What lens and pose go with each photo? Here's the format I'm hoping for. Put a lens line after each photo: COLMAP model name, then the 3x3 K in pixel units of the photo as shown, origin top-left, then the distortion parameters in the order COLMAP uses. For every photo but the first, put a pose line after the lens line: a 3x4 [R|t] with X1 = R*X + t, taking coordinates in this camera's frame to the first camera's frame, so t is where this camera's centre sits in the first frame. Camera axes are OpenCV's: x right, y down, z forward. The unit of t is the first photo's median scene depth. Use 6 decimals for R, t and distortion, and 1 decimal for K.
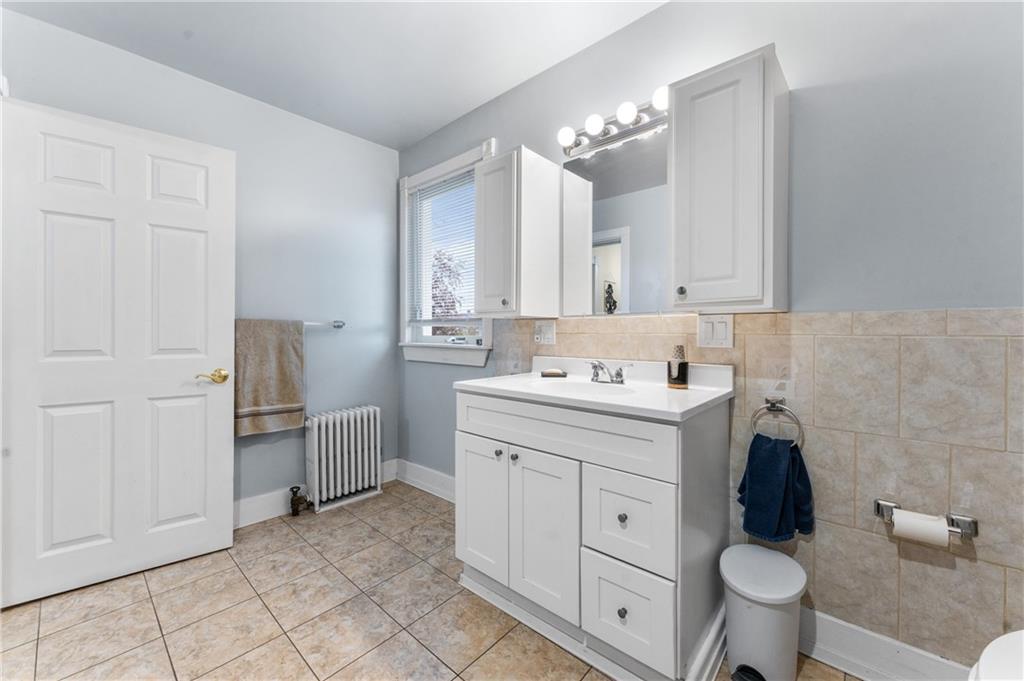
lens RADIAL K [[398.0, 0, 507.1], [0, 398.0, 343.3], [0, 0, 1]] dist [-0.013602, 0.000039]
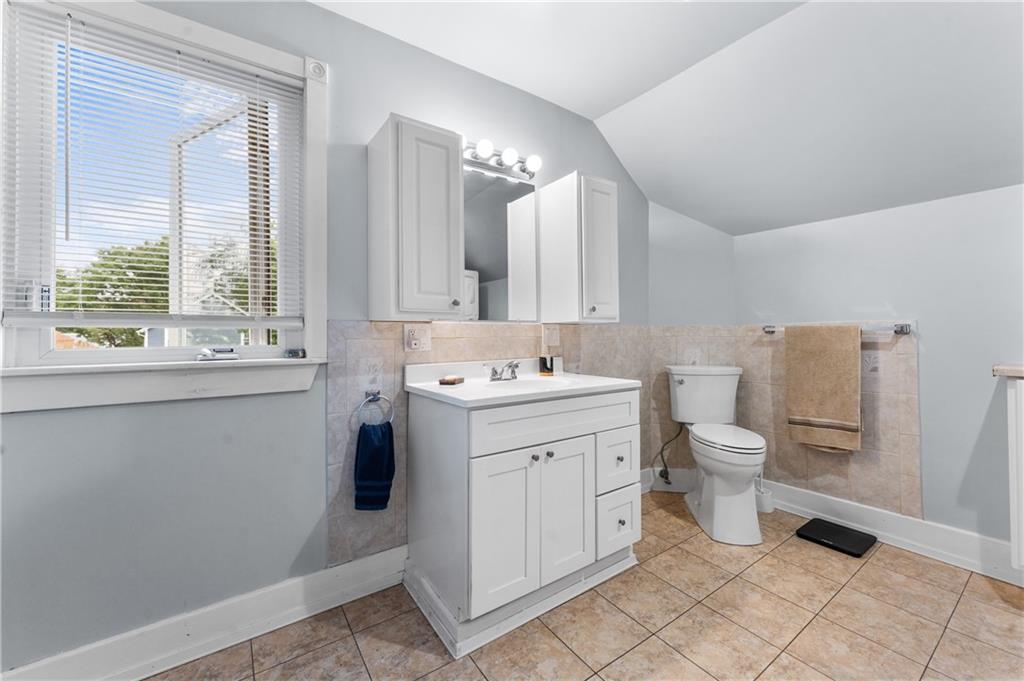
lens RADIAL K [[405.4, 0, 509.7], [0, 405.4, 335.3], [0, 0, 1]] dist [-0.000091, -0.000355]
pose [[0.229555, -0.007345, 0.973268, -0.916244], [0.031729, 0.999497, 0.000059, -0.031792], [-0.972778, 0.030867, 0.229673, 0.728660]]
